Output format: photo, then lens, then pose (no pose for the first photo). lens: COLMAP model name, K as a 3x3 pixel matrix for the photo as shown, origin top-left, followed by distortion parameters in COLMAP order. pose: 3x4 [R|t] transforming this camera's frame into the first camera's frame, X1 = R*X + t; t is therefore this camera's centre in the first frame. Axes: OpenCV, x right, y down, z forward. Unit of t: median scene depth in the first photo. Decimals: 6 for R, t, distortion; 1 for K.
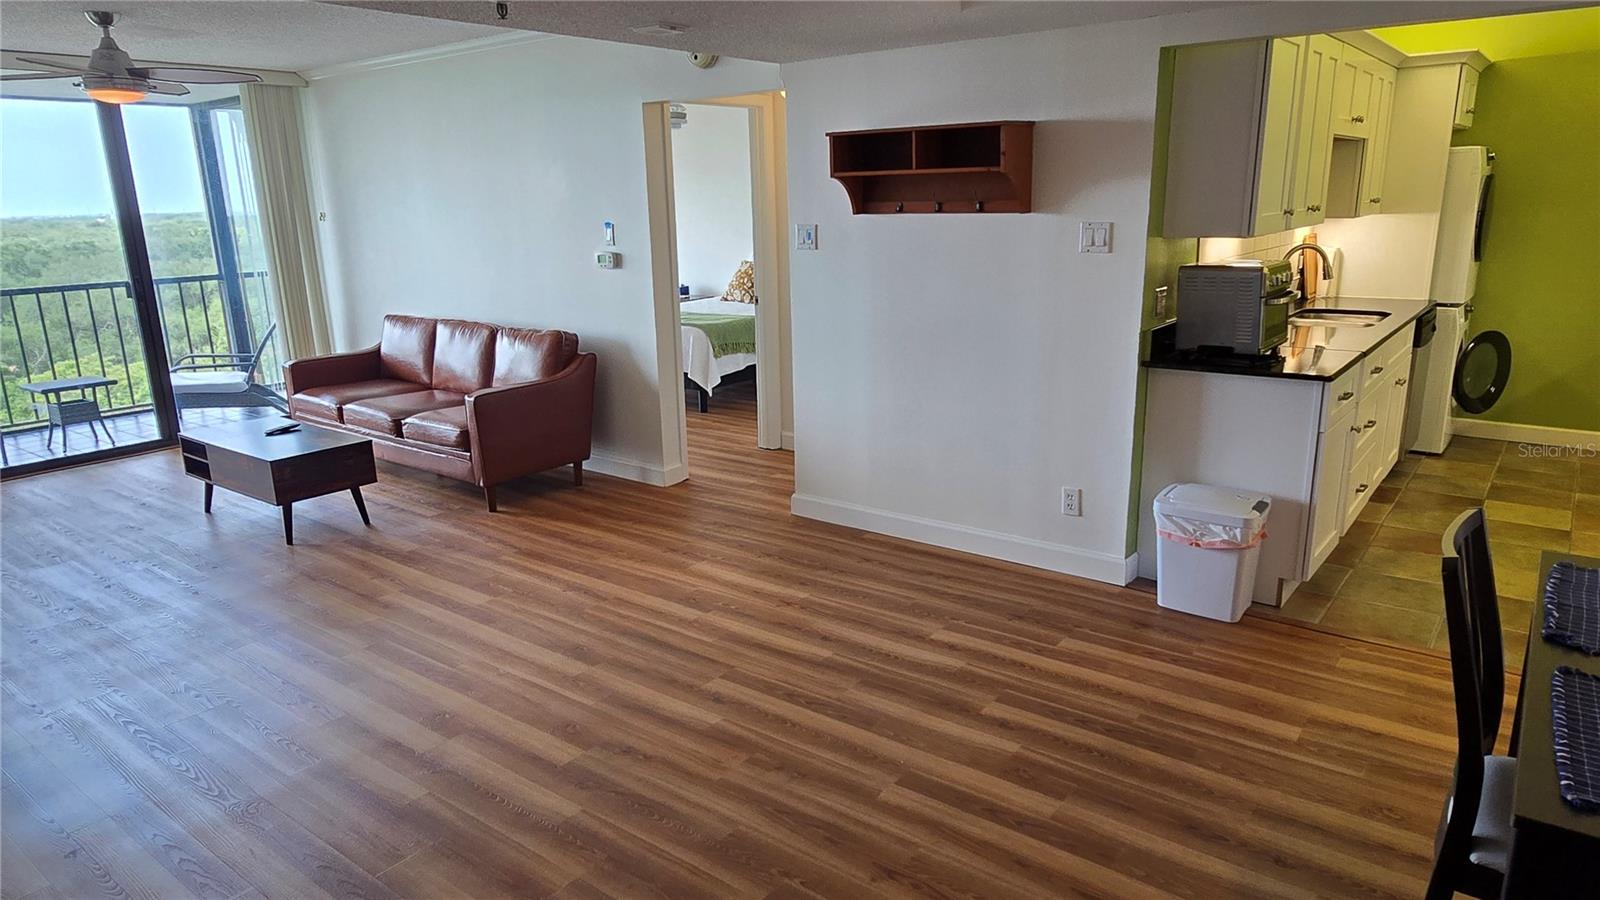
lens RADIAL K [[998.1, 0, 795.6], [0, 998.1, 453.5], [0, 0, 1]] dist [-0.002702, -0.000463]
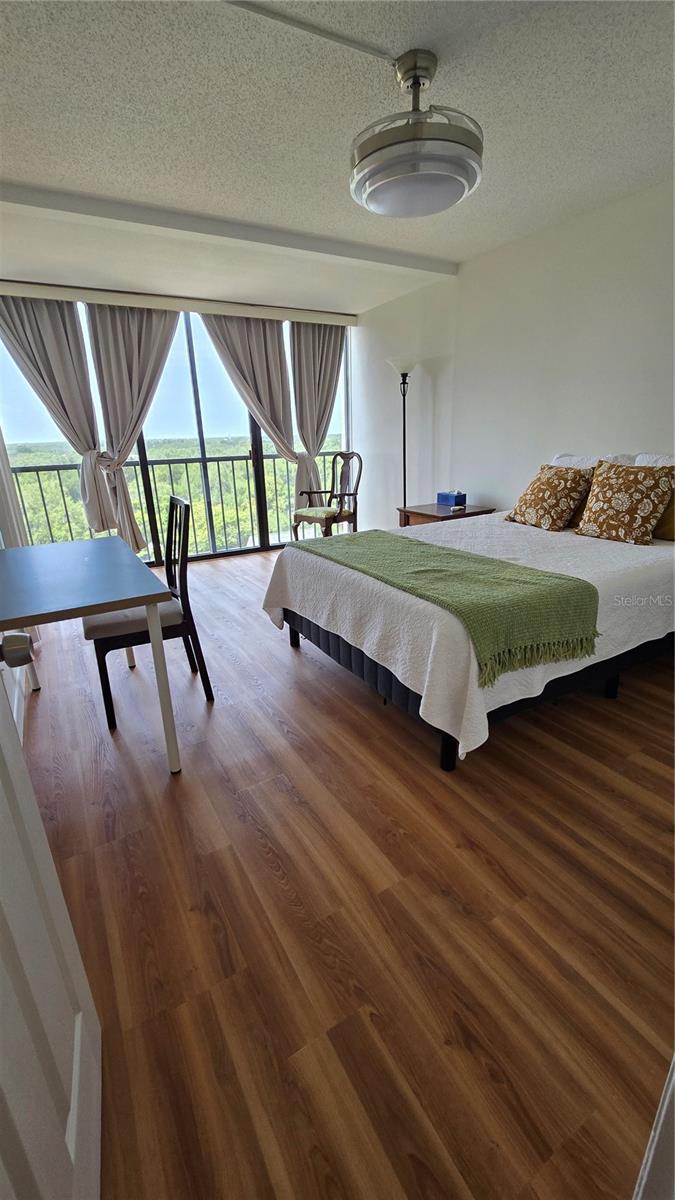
lens RADIAL K [[500.2, 0, 337.5], [0, 500.2, 600.0], [0, 0, 1]] dist [0.000810, 0.000190]
pose [[0.927316, 0.125061, -0.352766, -0.053430], [-0.092483, 0.989861, 0.107810, -0.125702], [0.362672, -0.067349, 0.929480, 0.621981]]
